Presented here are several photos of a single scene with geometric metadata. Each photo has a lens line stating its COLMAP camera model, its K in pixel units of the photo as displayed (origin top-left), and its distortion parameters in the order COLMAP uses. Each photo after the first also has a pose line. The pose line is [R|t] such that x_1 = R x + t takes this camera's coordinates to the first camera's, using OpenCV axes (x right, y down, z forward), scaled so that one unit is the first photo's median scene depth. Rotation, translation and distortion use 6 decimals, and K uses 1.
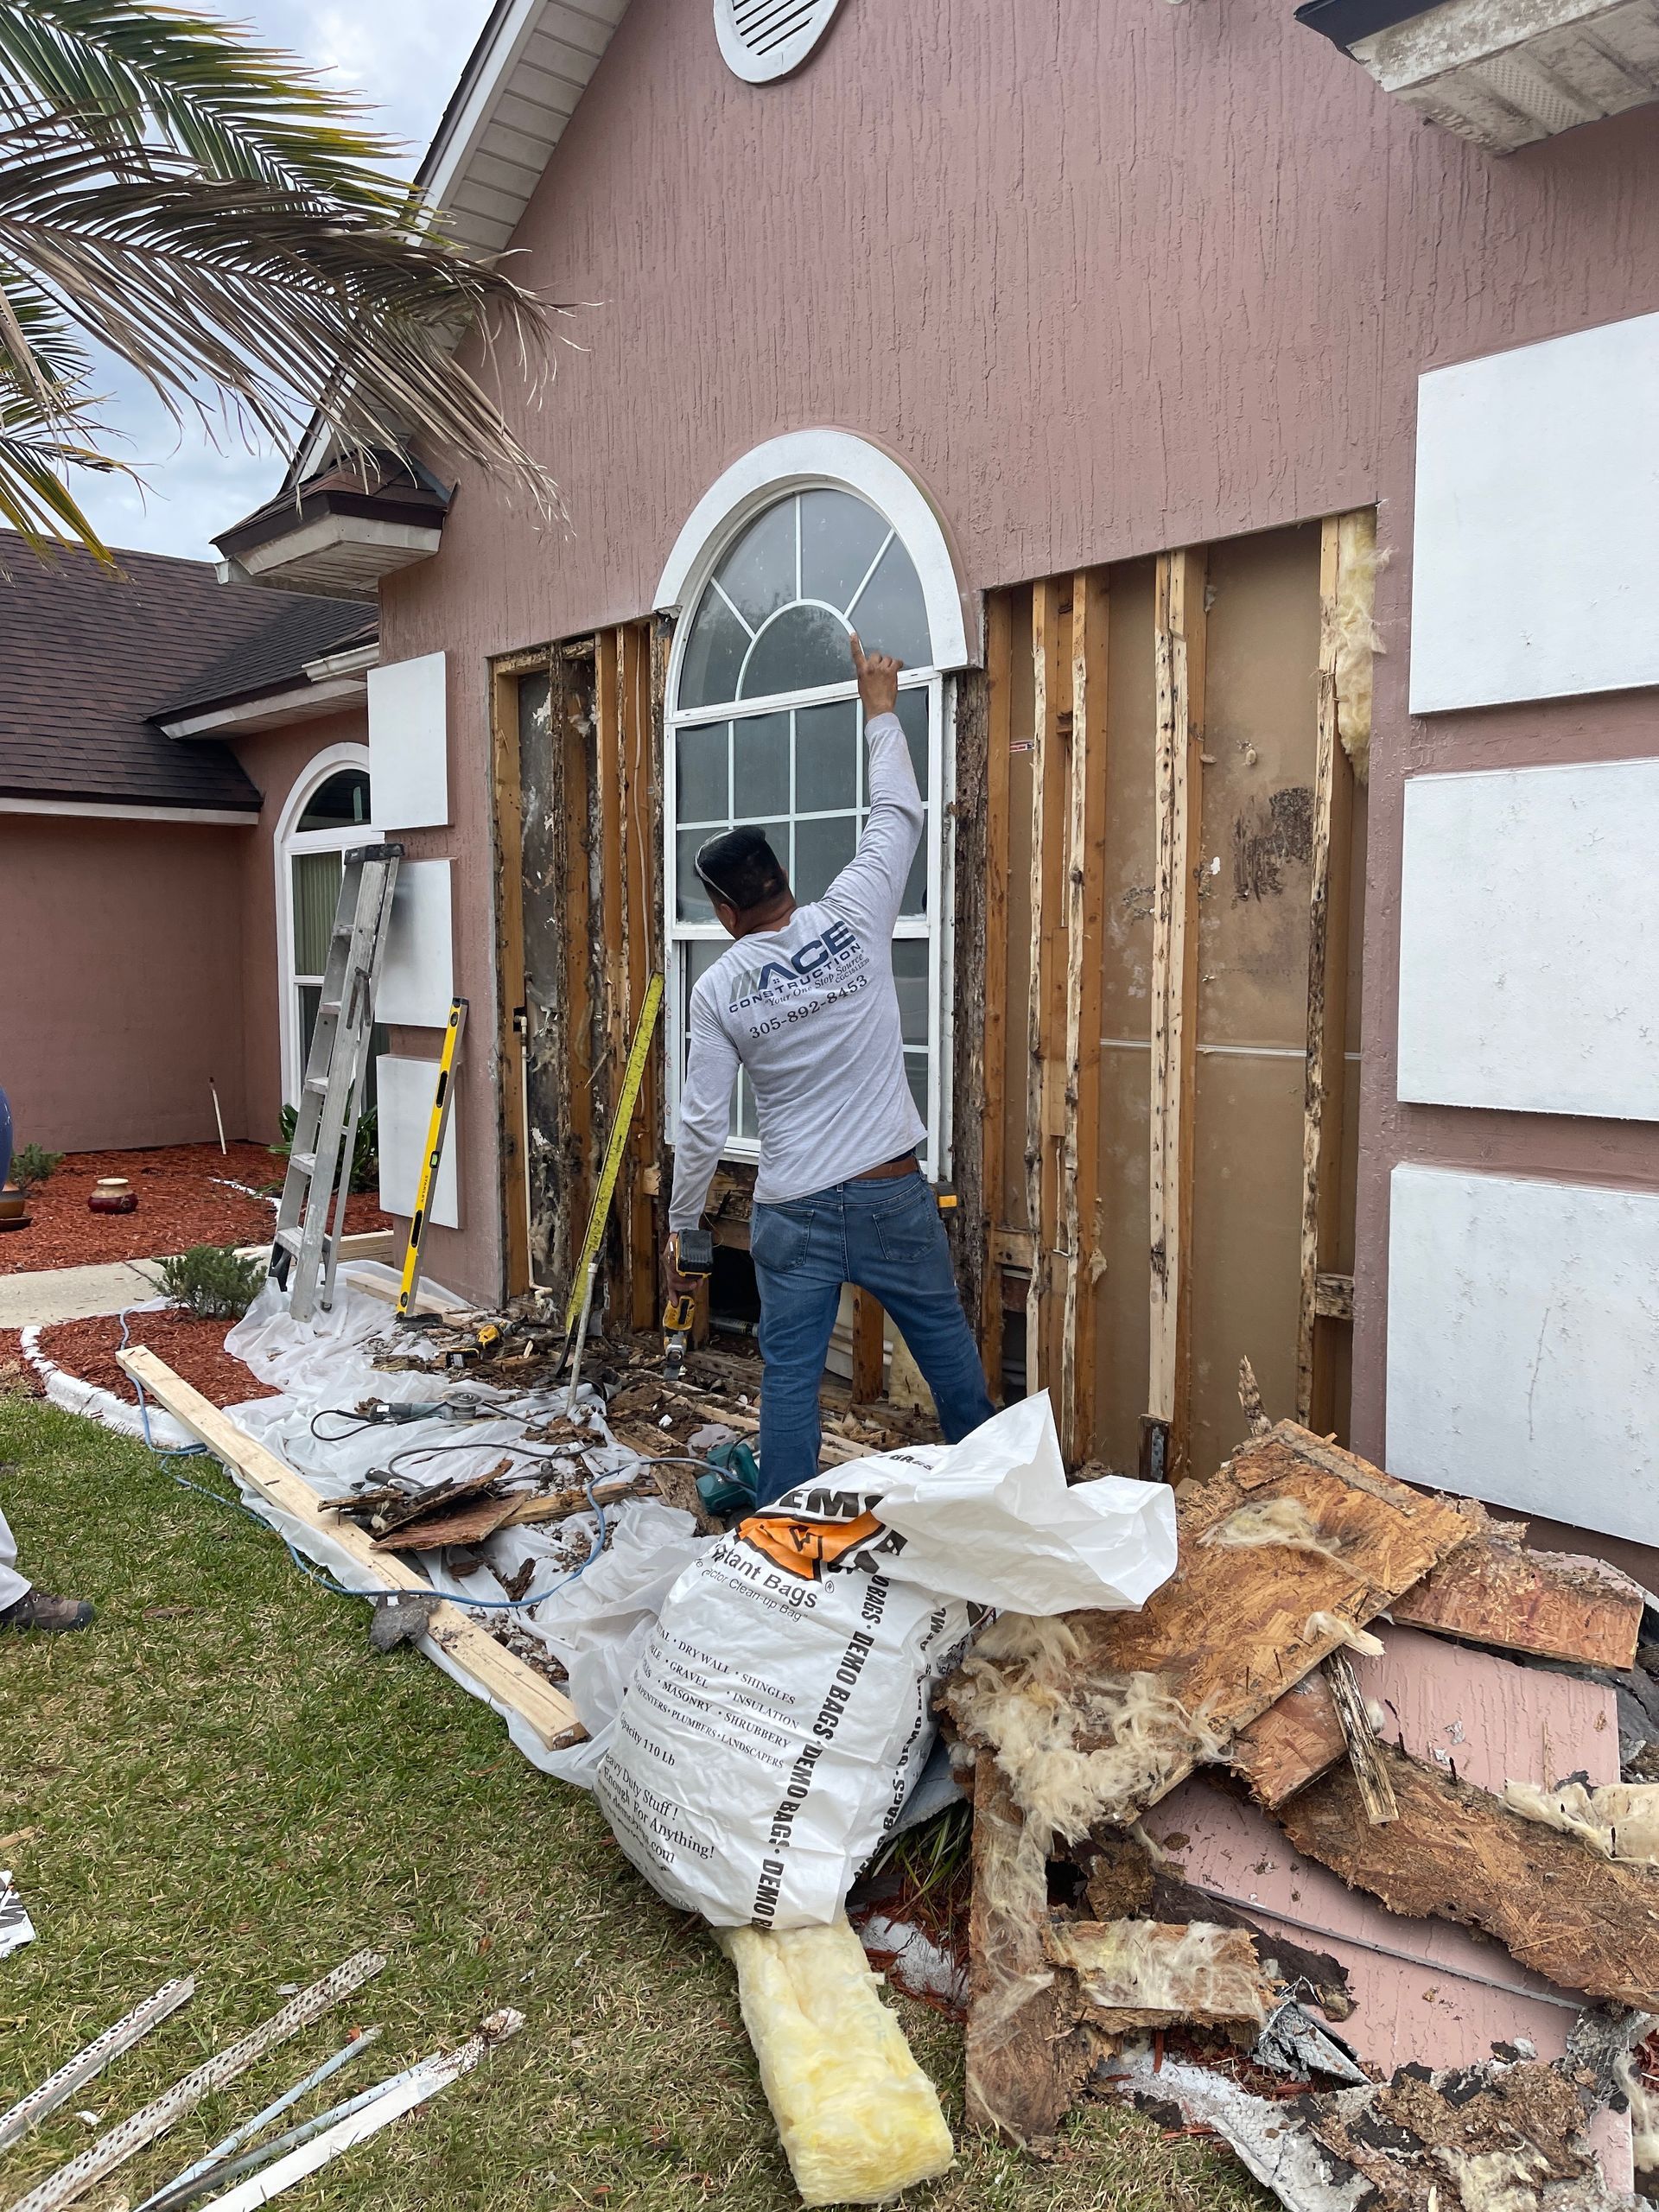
lens RADIAL K [[1687.5, 0, 841.9], [0, 1687.5, 1098.0], [0, 0, 1]] dist [0.059853, -0.073449]
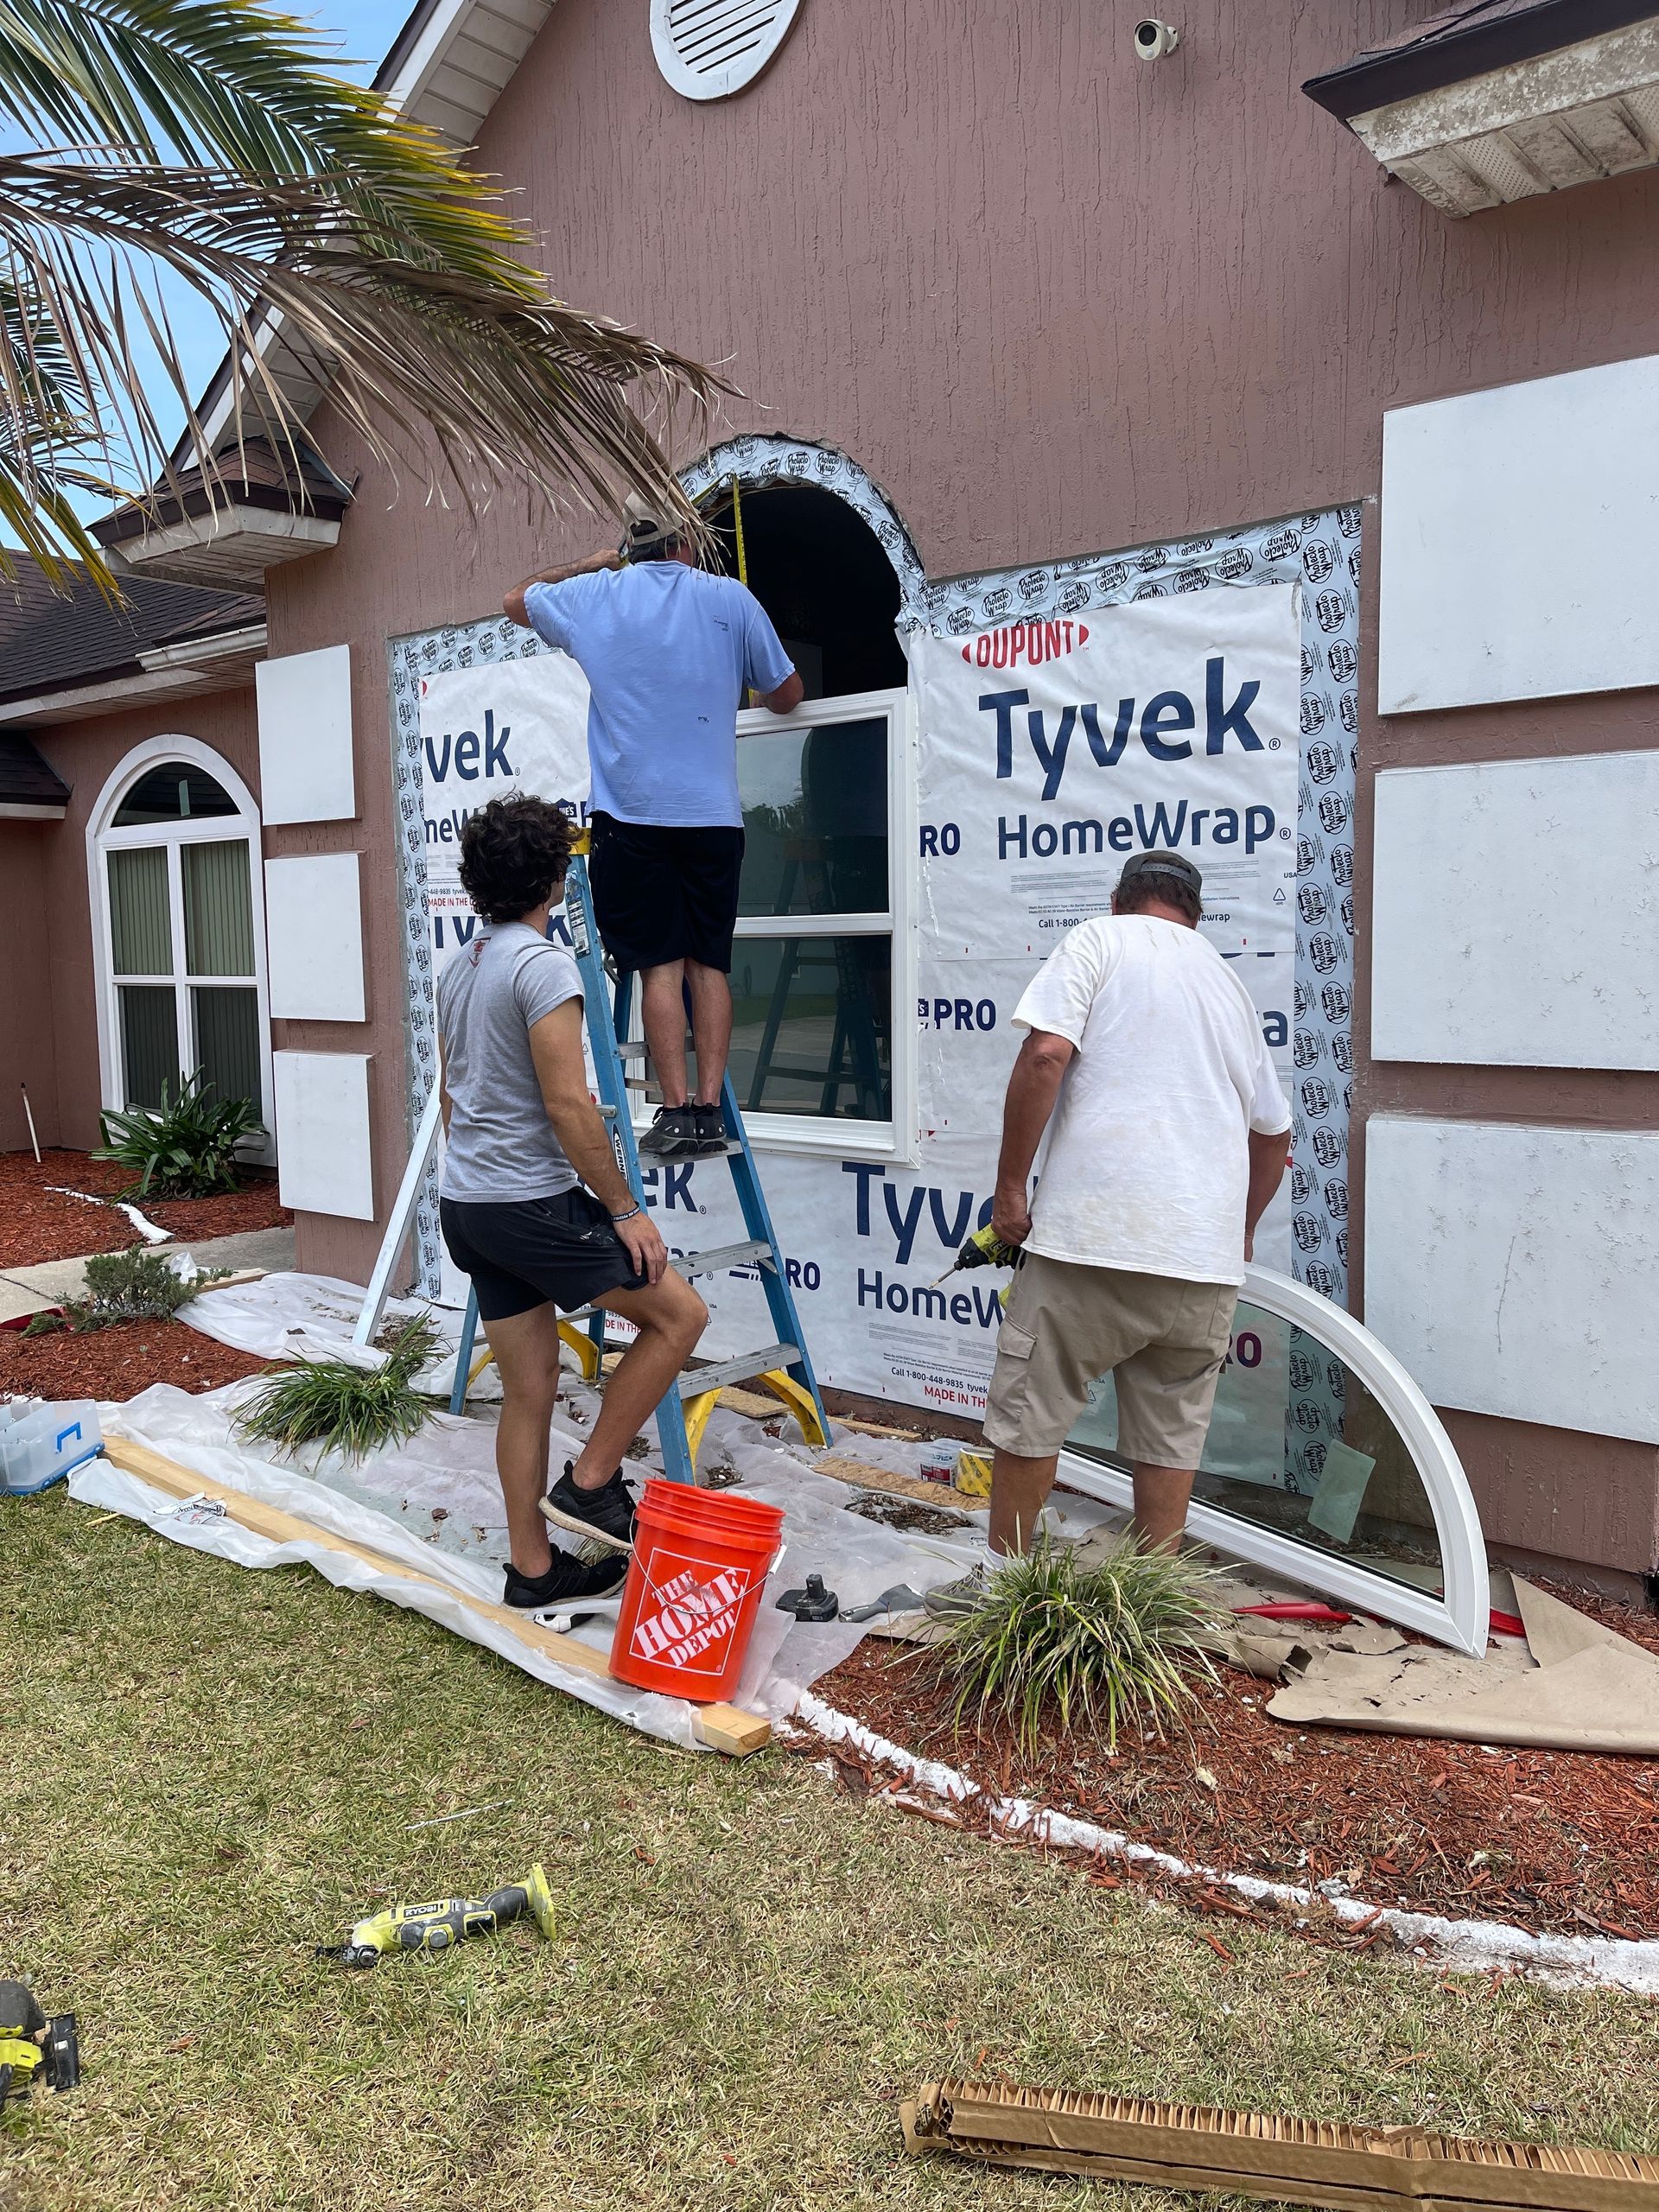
lens RADIAL K [[1687.5, 0, 818.0], [0, 1687.5, 1117.0], [0, 0, 1]] dist [0.059853, -0.073449]
pose [[0.990031, -0.027206, 0.138196, -0.164648], [0.025299, 0.999559, 0.015538, 0.011056], [-0.138558, -0.011887, 0.990283, -0.054401]]
